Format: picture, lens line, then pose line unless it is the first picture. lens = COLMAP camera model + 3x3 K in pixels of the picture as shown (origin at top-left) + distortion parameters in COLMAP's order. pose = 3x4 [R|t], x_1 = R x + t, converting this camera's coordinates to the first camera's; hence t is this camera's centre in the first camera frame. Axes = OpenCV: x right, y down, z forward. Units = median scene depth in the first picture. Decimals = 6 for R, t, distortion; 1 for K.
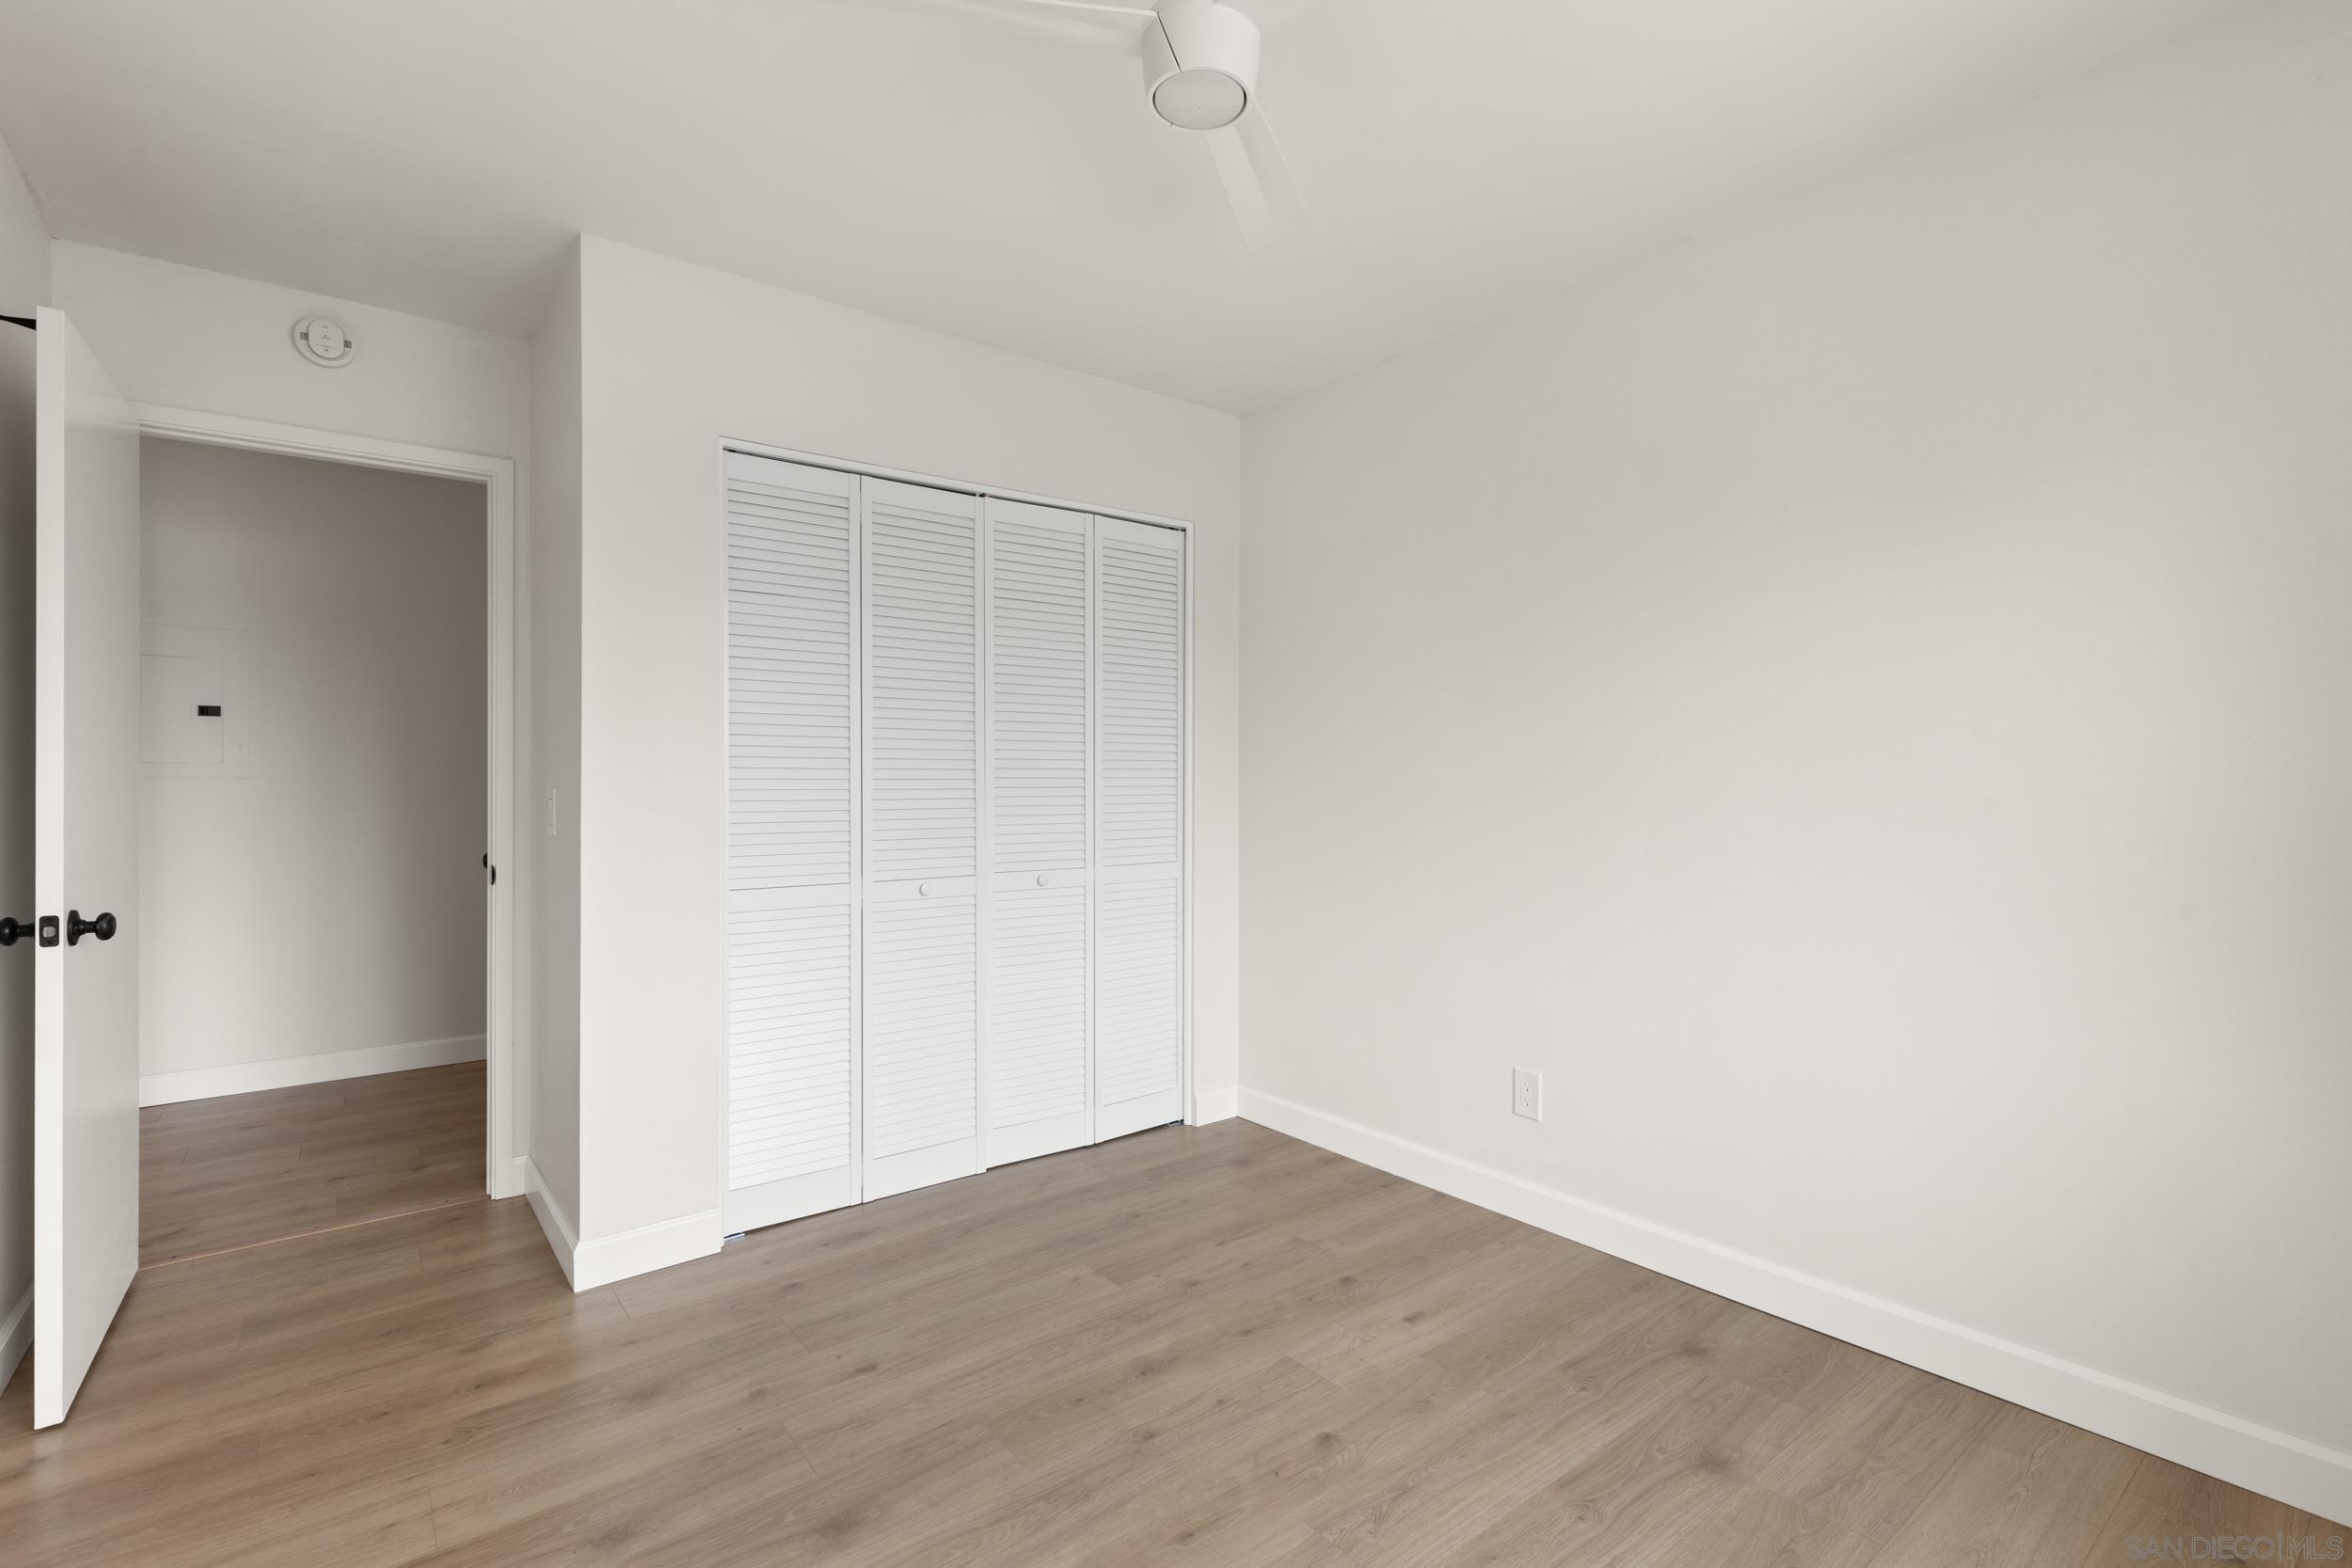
lens RADIAL K [[1068.3, 0, 1179.4], [0, 1068.3, 780.8], [0, 0, 1]] dist [0.007215, -0.002204]
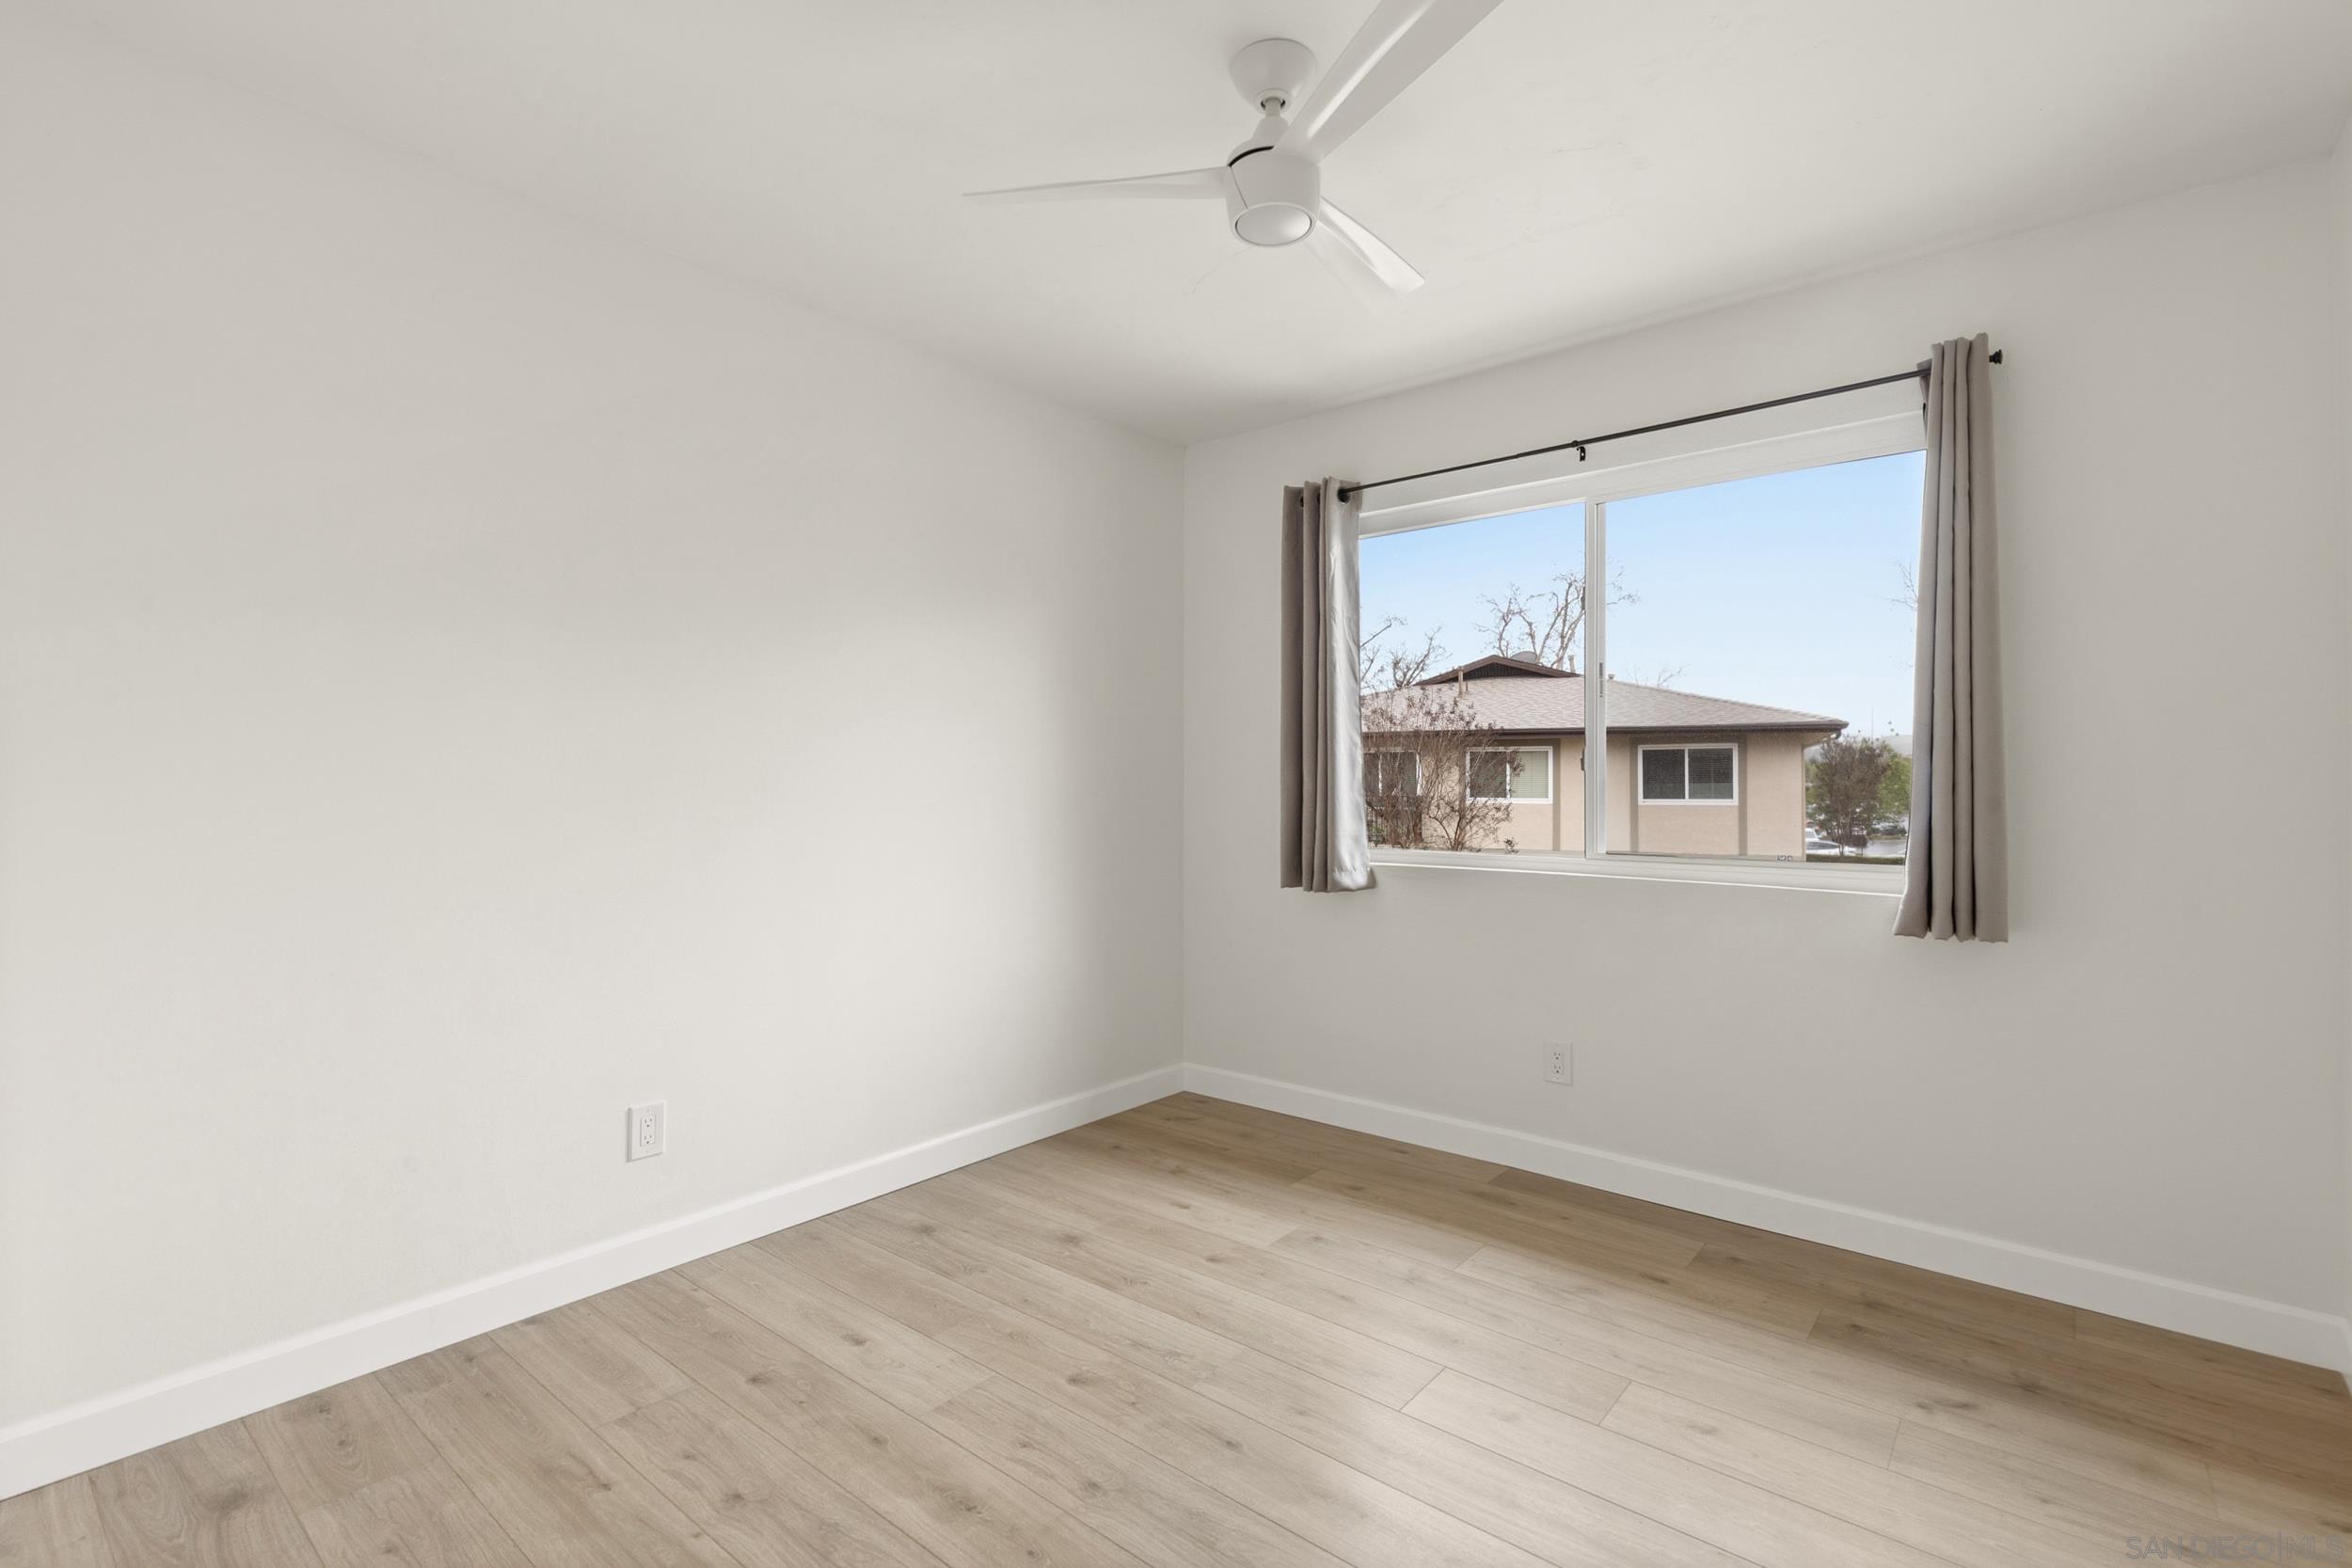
lens RADIAL K [[1068.3, 0, 1180.7], [0, 1068.3, 781.3], [0, 0, 1]] dist [0.007215, -0.002204]
pose [[-0.200905, 0.001833, 0.979609, -0.796934], [0.002210, 0.999997, -0.001418, 0.007092], [-0.979608, 0.001880, -0.200909, 0.936036]]
